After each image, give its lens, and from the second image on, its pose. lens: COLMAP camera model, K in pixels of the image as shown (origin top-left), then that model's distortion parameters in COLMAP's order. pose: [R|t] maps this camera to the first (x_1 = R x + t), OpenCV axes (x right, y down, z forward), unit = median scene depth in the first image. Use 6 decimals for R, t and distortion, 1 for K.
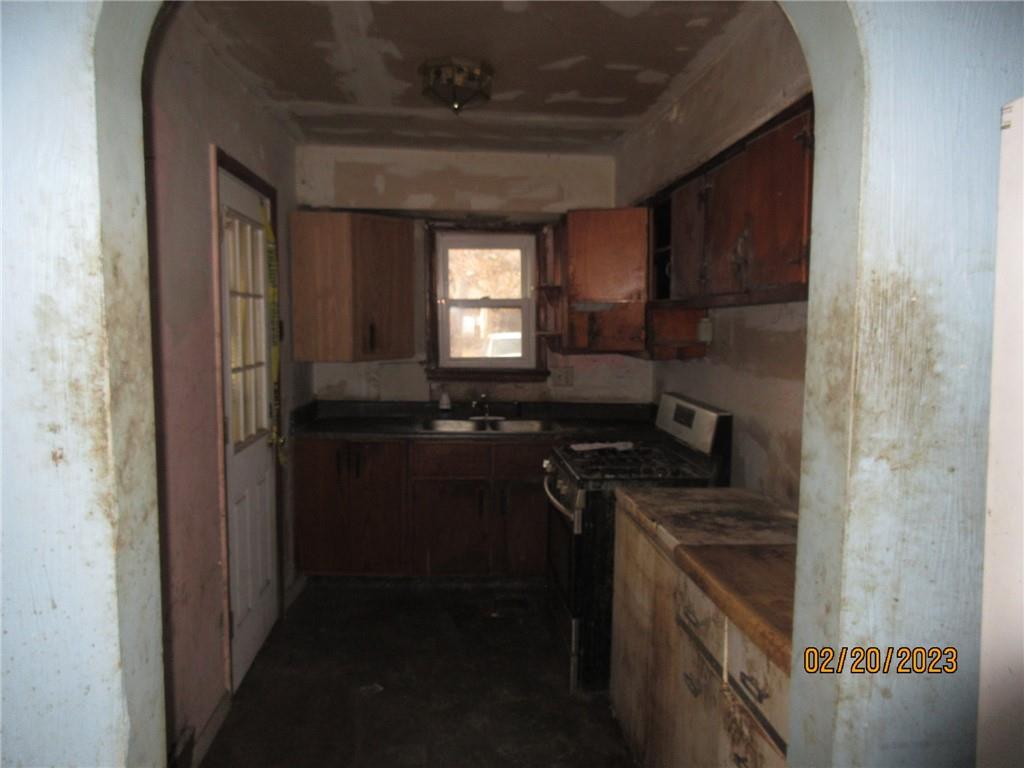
lens RADIAL K [[776.9, 0, 512.0], [0, 776.9, 384.0], [0, 0, 1]] dist [0.003201, 0.001575]
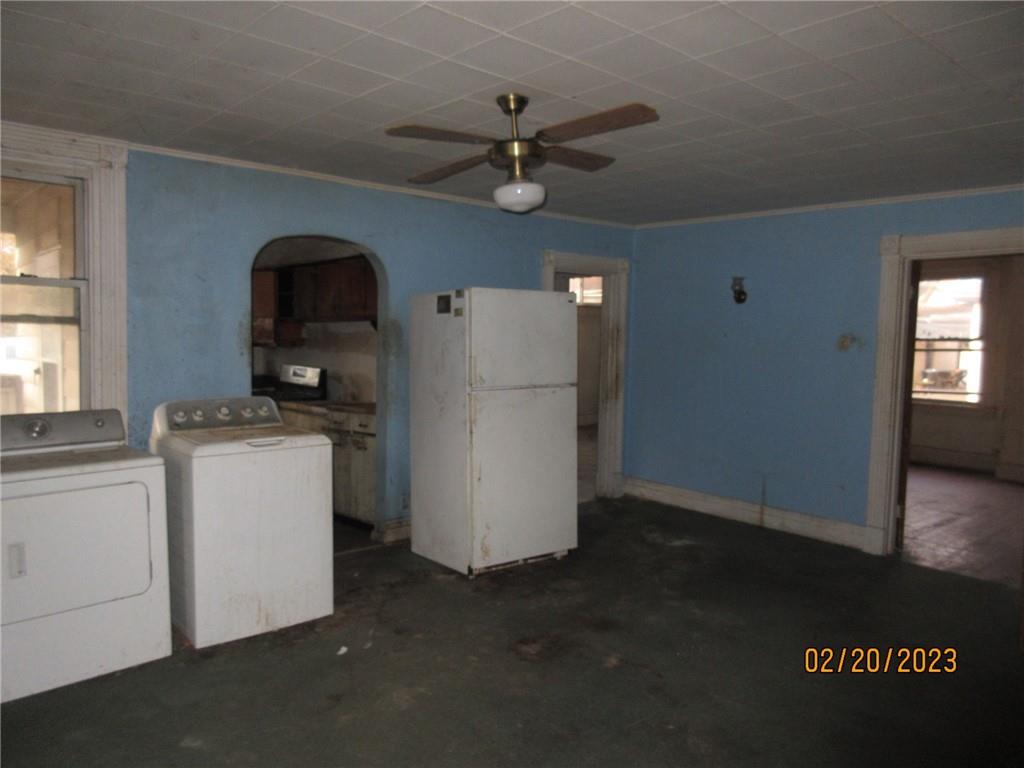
lens RADIAL K [[776.9, 0, 512.0], [0, 776.9, 384.0], [0, 0, 1]] dist [0.003201, 0.001575]
pose [[0.808331, -0.037776, 0.587515, -0.610523], [0.044256, 0.999015, 0.003345, 0.098042], [-0.587062, 0.023297, 0.809206, -1.149571]]
